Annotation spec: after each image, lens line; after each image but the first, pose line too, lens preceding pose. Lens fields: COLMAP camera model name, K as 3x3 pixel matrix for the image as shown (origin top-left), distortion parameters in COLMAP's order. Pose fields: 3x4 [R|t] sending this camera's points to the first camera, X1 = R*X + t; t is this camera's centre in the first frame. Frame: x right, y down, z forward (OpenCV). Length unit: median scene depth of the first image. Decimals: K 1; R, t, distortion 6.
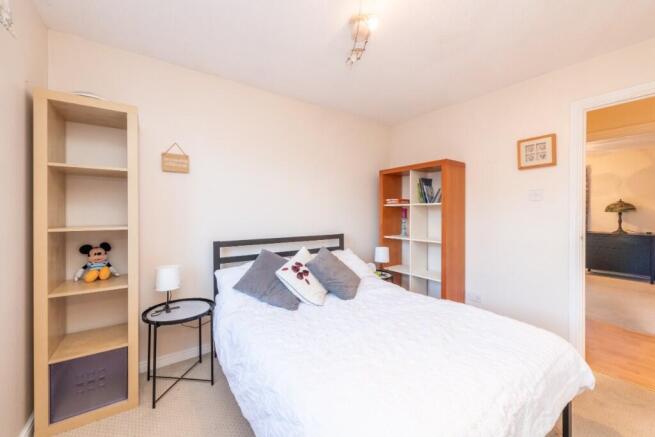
lens RADIAL K [[259.3, 0, 327.5], [0, 259.3, 218.5], [0, 0, 1]] dist [-0.000522, -0.000108]
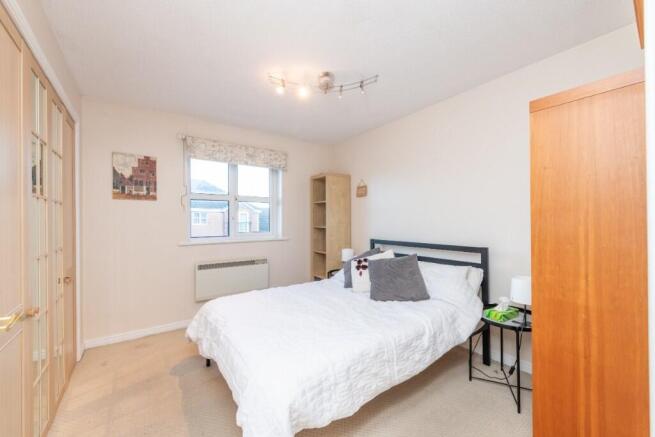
lens RADIAL K [[259.3, 0, 327.5], [0, 259.3, 218.5], [0, 0, 1]] dist [-0.000522, -0.000108]
pose [[-0.001519, -0.017314, -0.999849, 1.114670], [-0.015669, 0.999728, -0.017288, -0.001300], [0.999876, 0.015640, -0.001789, 0.780370]]
